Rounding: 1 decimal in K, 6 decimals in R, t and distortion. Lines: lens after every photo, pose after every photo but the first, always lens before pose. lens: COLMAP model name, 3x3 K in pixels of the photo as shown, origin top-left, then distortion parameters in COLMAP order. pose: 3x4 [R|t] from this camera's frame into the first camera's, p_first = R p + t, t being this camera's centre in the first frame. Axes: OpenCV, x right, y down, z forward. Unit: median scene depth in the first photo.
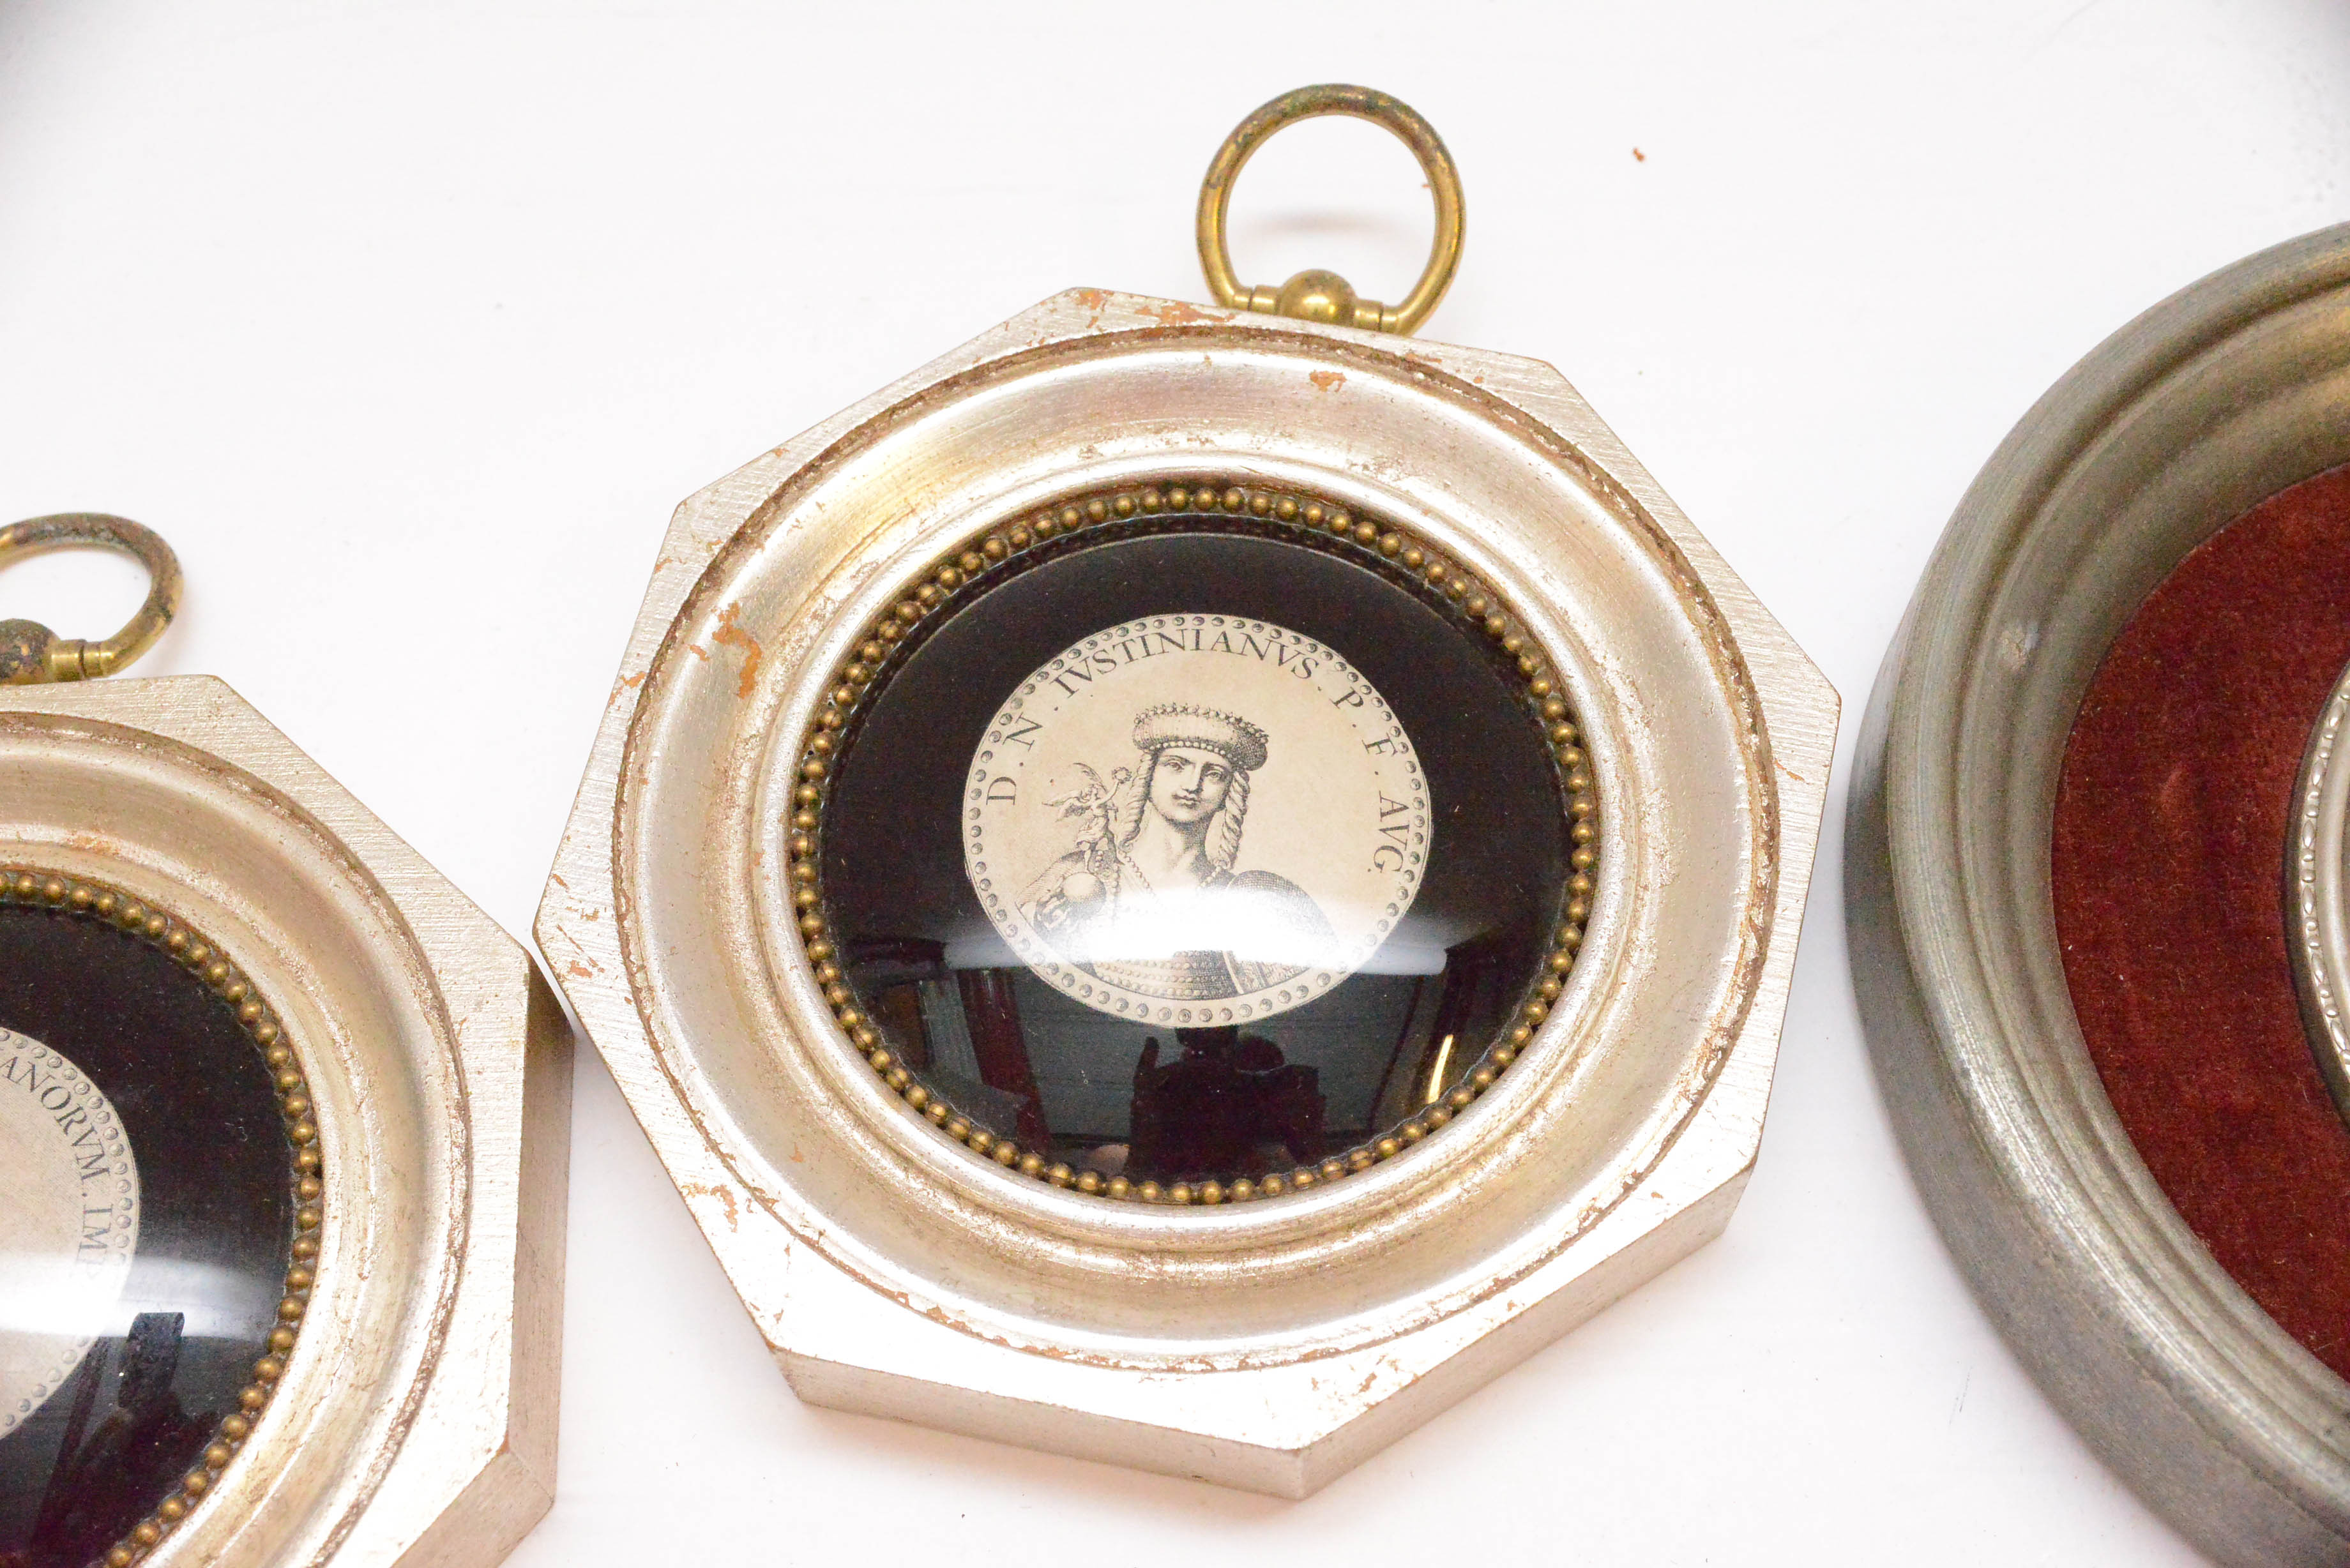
lens RADIAL K [[3137.7, 0, 1173.5], [0, 3137.7, 781.0], [0, 0, 1]] dist [0.017807, 0.000000]
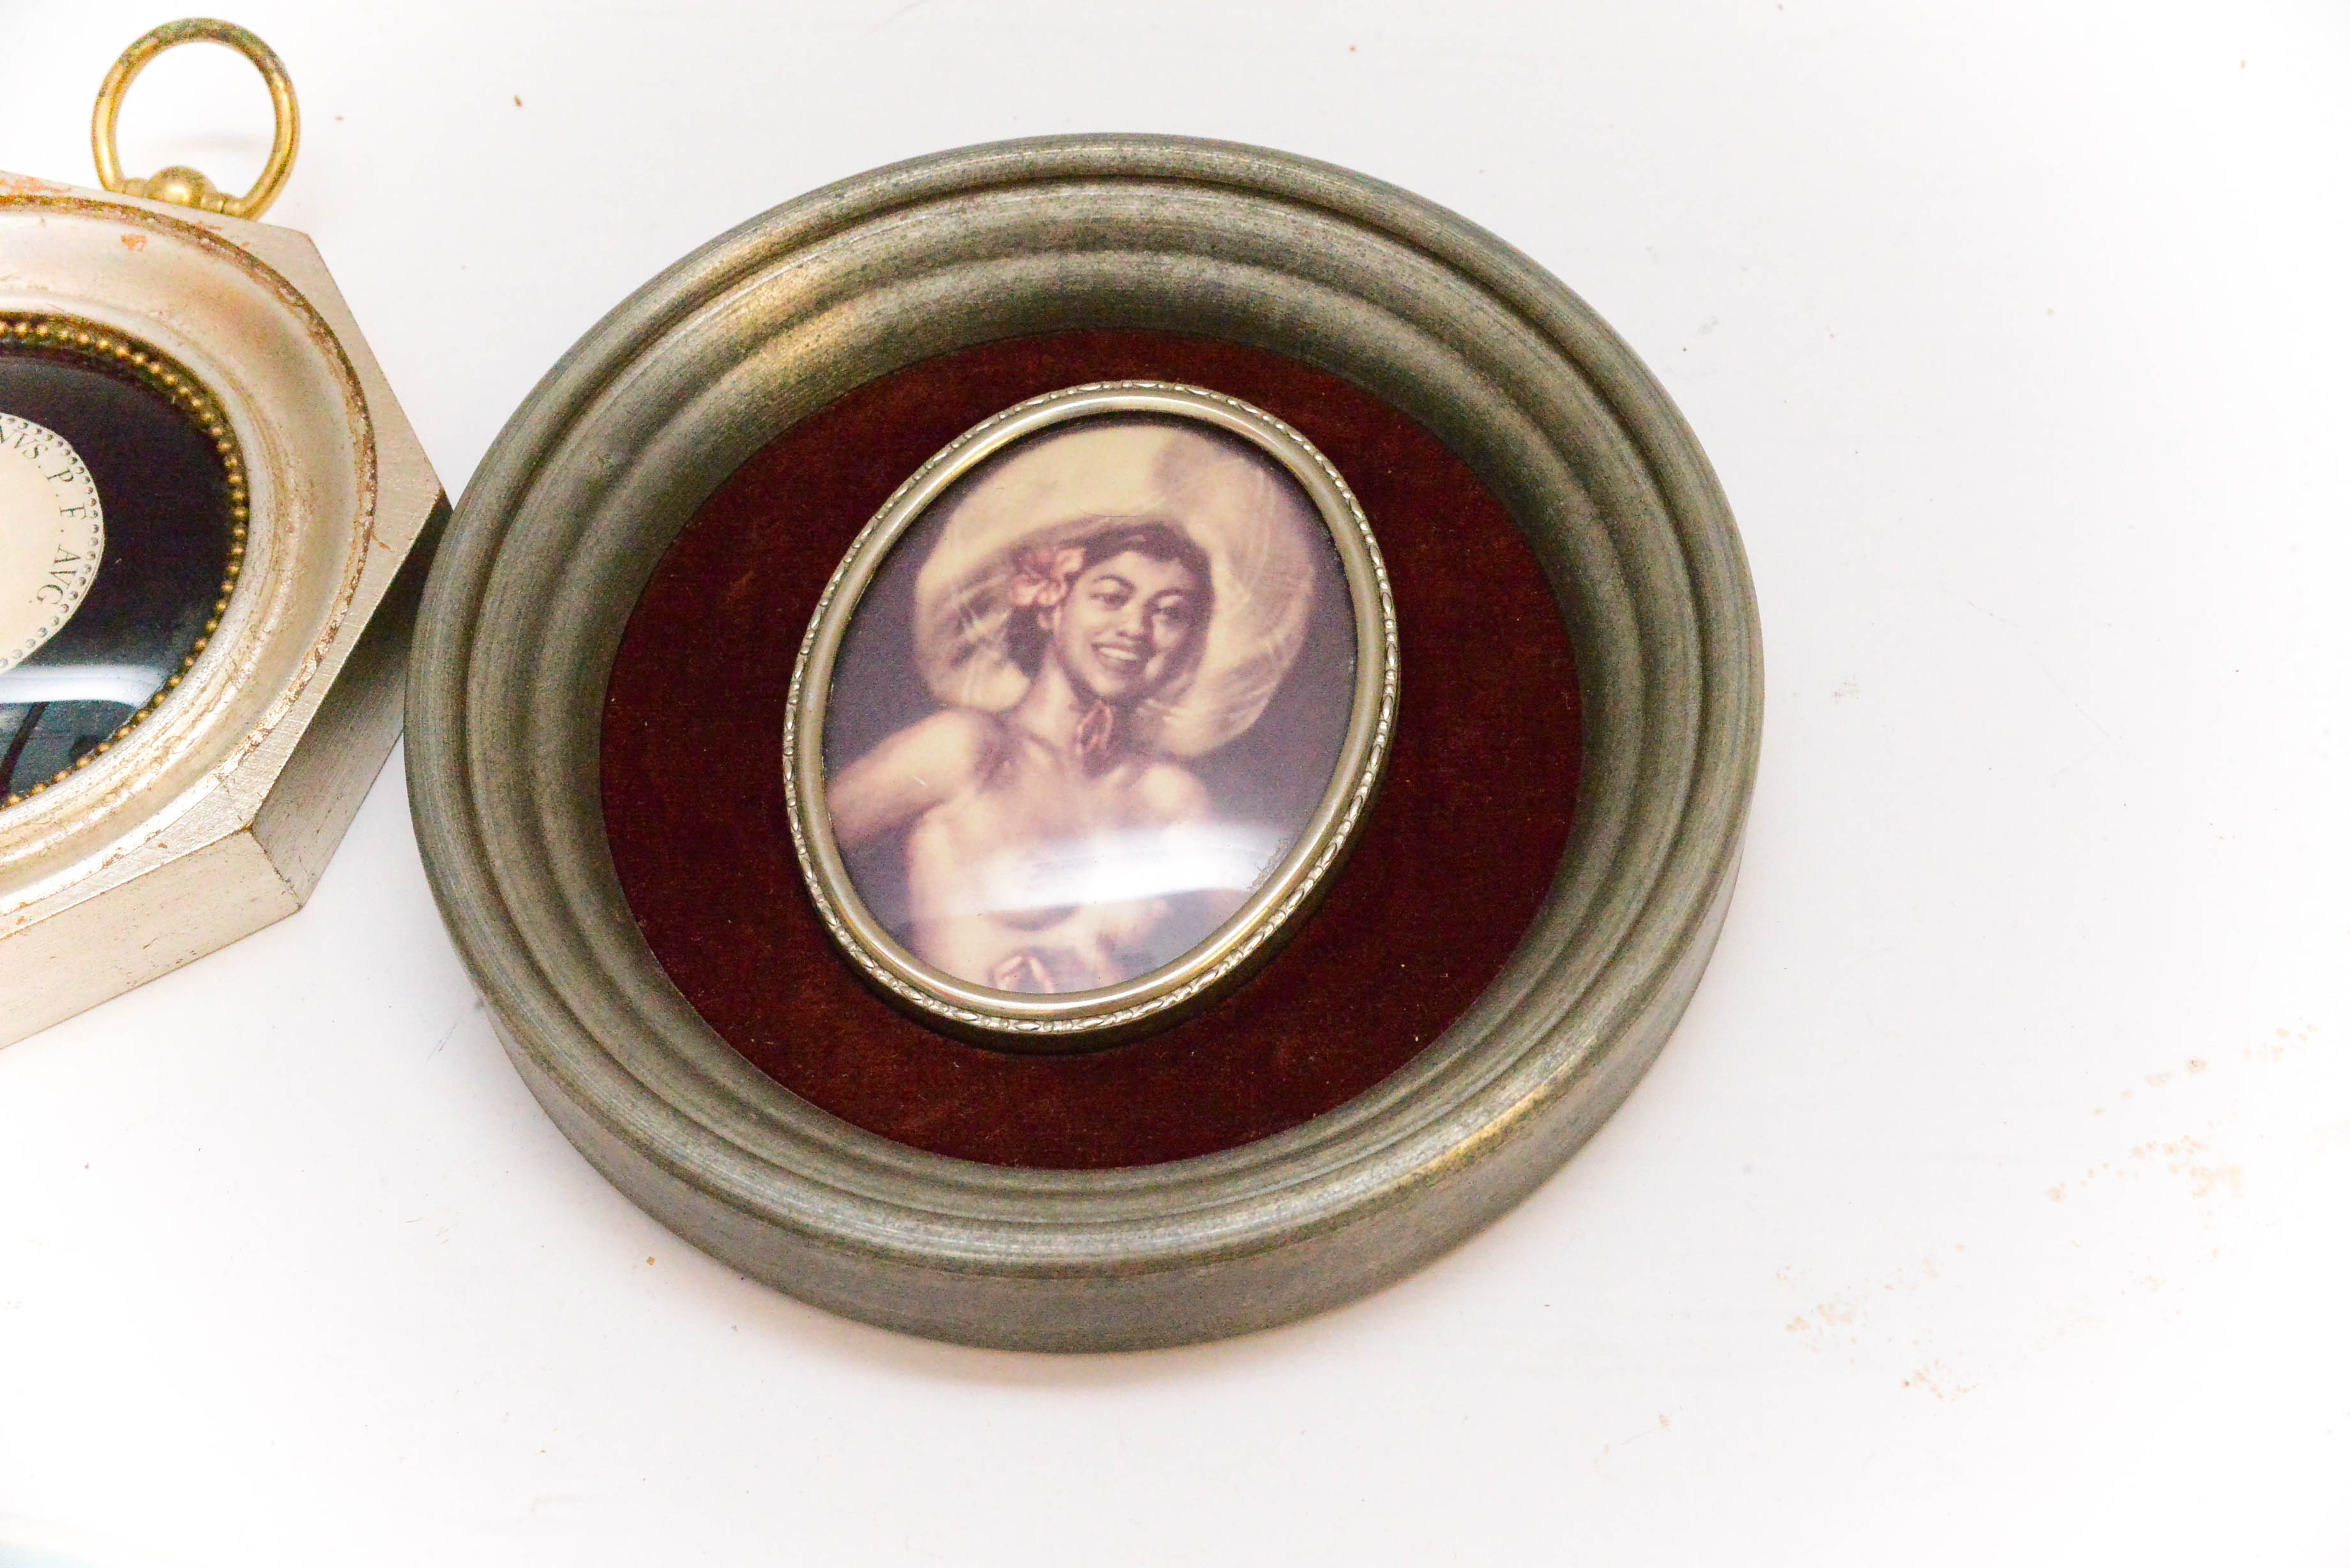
lens RADIAL K [[3137.7, 0, 1177.7], [0, 3137.7, 795.6], [0, 0, 1]] dist [0.017807, 0.000000]
pose [[0.996762, 0.050670, -0.062428, 0.547547], [-0.054805, 0.996287, -0.066402, 0.149394], [0.058832, 0.069609, 0.995838, -0.193450]]
